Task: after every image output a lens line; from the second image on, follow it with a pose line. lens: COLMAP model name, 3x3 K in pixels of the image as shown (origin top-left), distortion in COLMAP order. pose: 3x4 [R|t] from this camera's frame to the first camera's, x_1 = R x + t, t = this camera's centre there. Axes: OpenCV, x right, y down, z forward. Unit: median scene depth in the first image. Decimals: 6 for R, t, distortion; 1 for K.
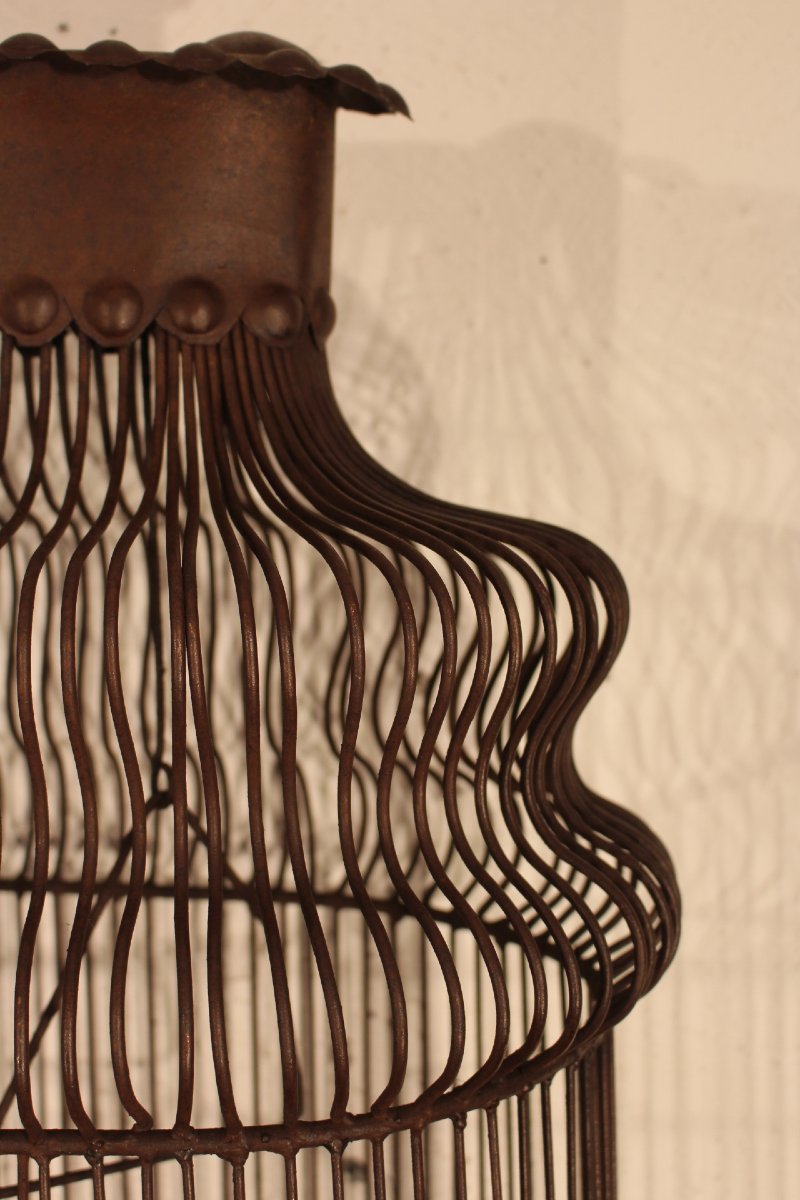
lens RADIAL K [[1724.7, 0, 402.2], [0, 1724.7, 601.1], [0, 0, 1]] dist [-0.052691, 0.000000]
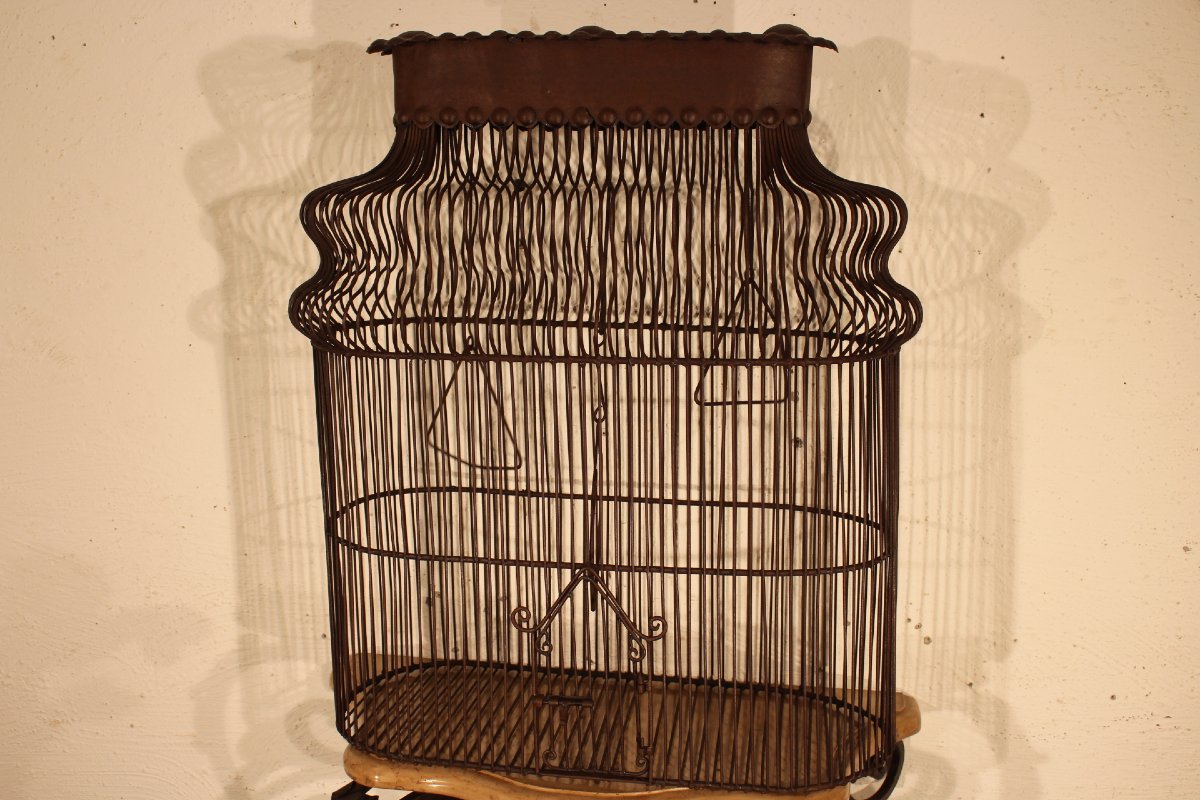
lens RADIAL K [[1326.4, 0, 597.0], [0, 1326.4, 405.4], [0, 0, 1]] dist [-0.095472, 0.000000]
pose [[0.994231, 0.017193, -0.105875, -0.124249], [-0.007368, 0.995686, 0.092490, 0.095879], [0.107009, -0.091177, 0.990069, -1.058534]]
